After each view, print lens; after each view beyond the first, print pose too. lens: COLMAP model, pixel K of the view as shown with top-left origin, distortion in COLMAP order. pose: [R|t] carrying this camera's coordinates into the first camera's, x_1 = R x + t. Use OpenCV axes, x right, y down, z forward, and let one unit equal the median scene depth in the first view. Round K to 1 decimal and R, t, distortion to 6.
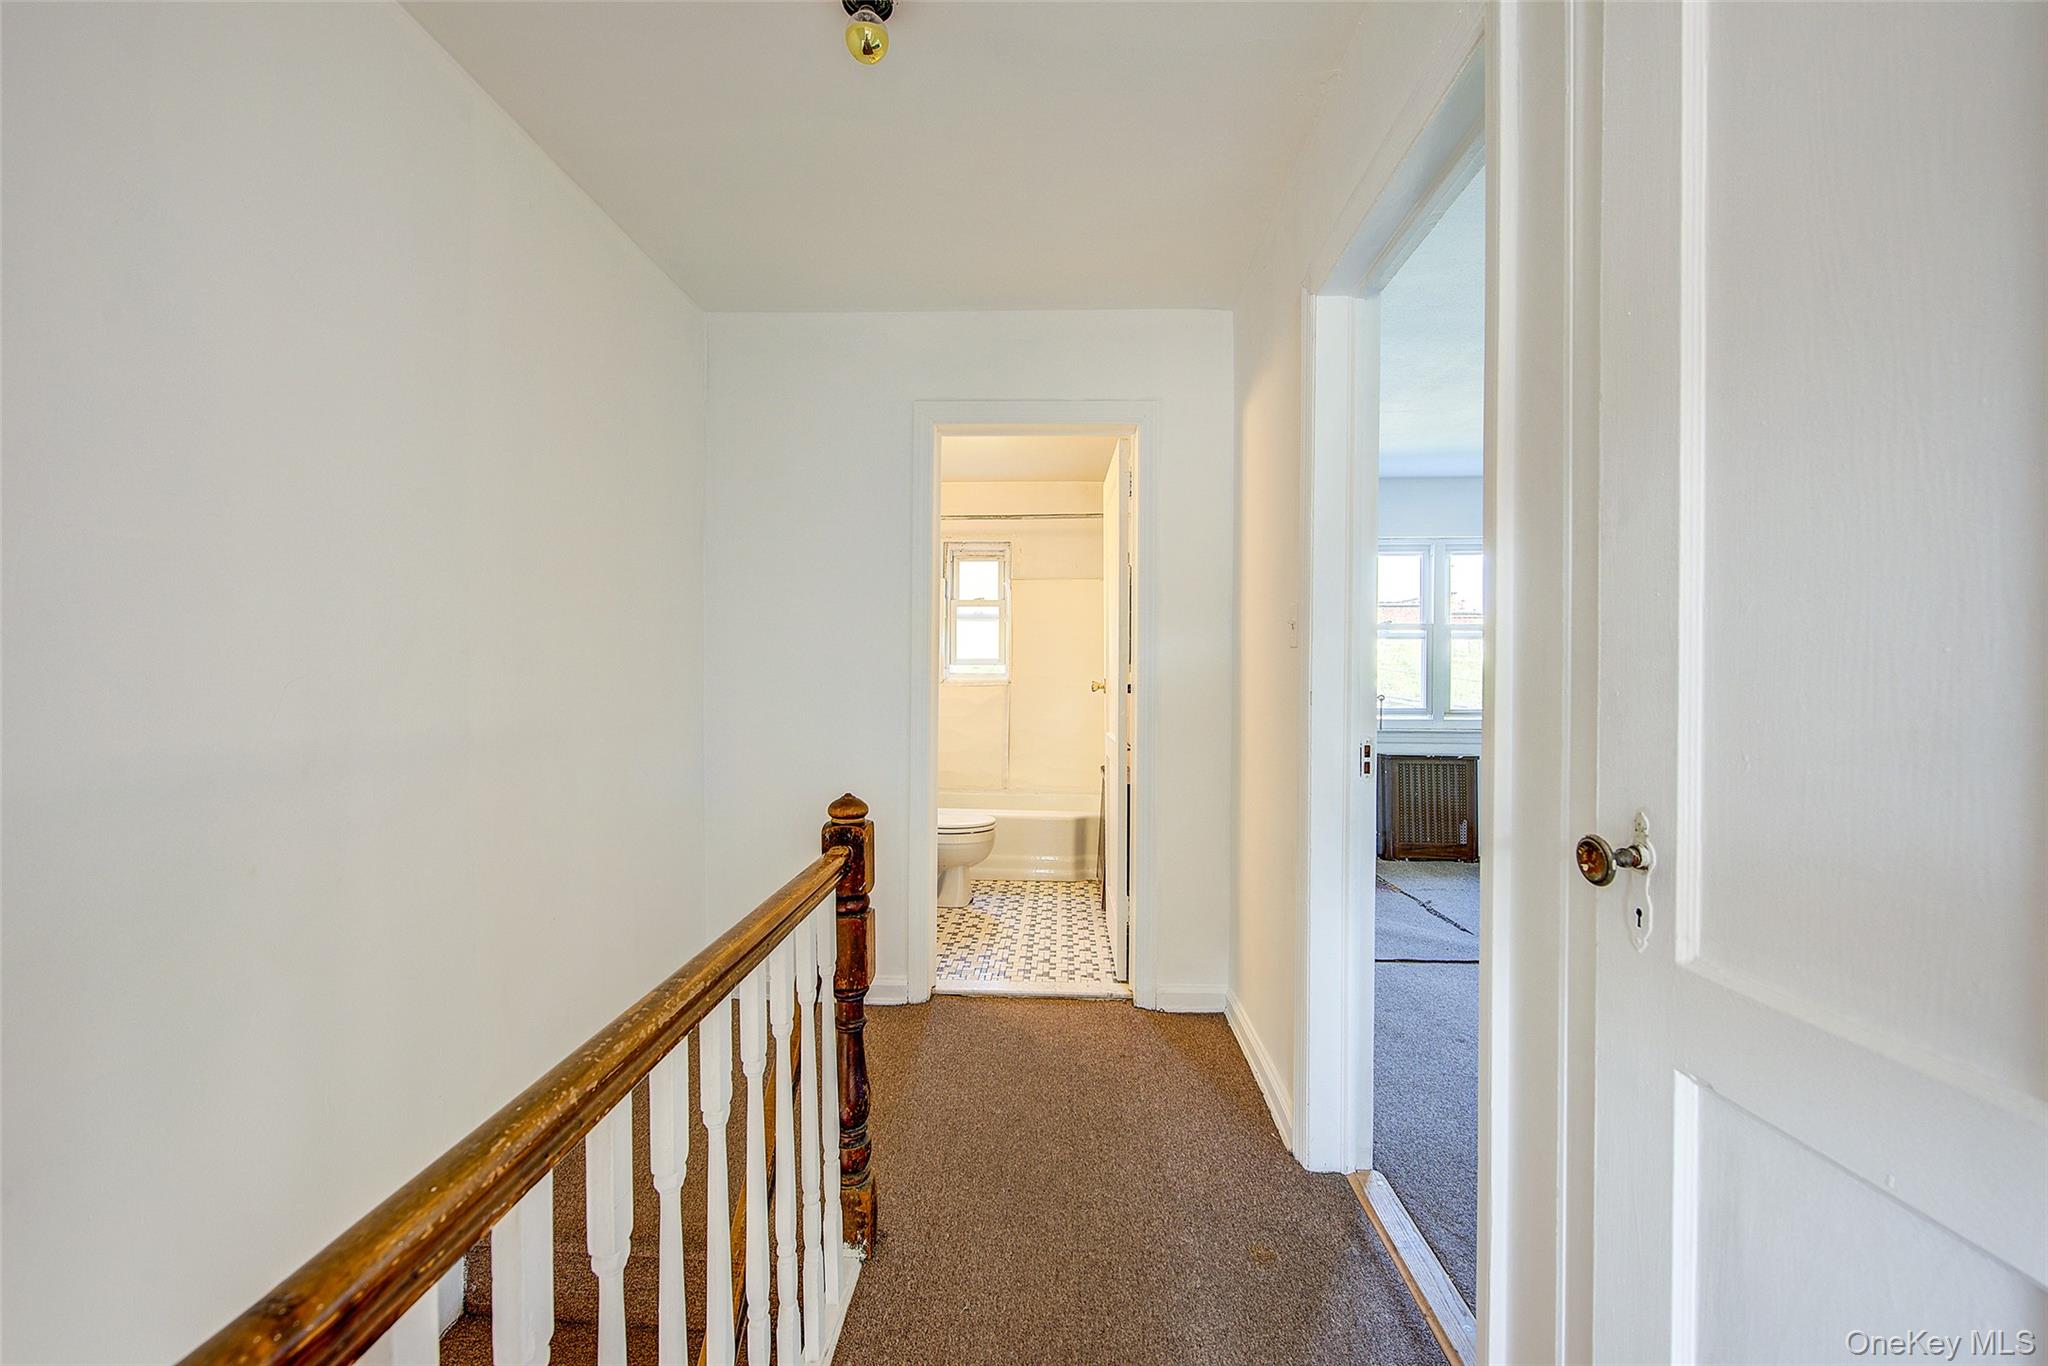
lens RADIAL K [[817.8, 0, 1026.3], [0, 817.8, 680.4], [0, 0, 1]] dist [0.000949, -0.003767]
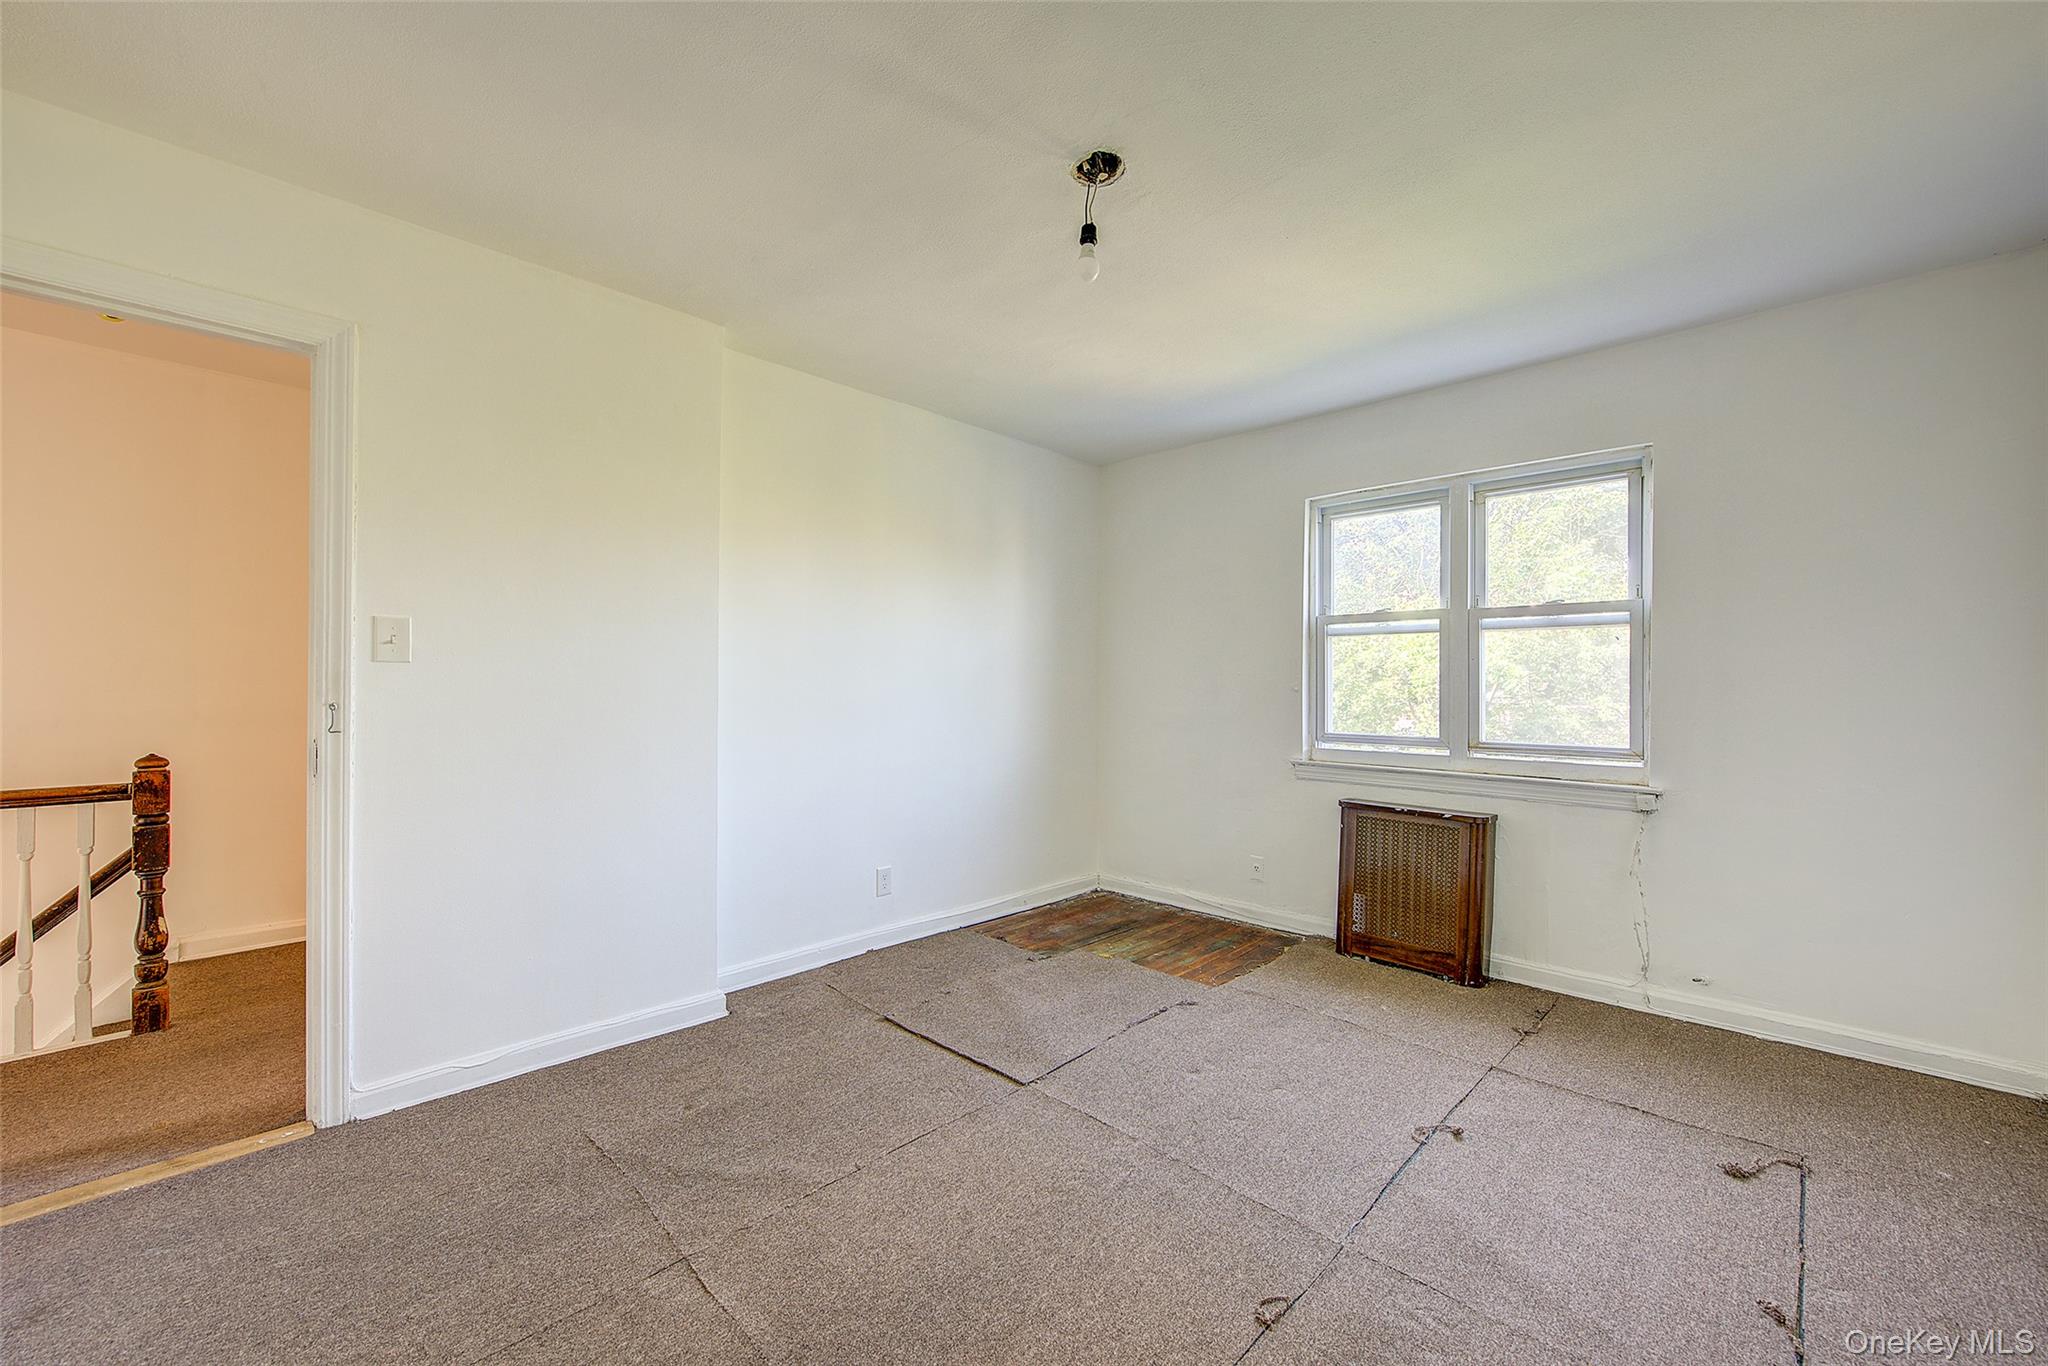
lens RADIAL K [[817.8, 0, 1026.3], [0, 817.8, 680.4], [0, 0, 1]] dist [0.000949, -0.003767]
pose [[0.747156, -0.001702, -0.664647, 0.679111], [-0.008381, 0.999893, -0.011983, -0.001633], [0.664596, 0.014523, 0.747062, 0.287903]]
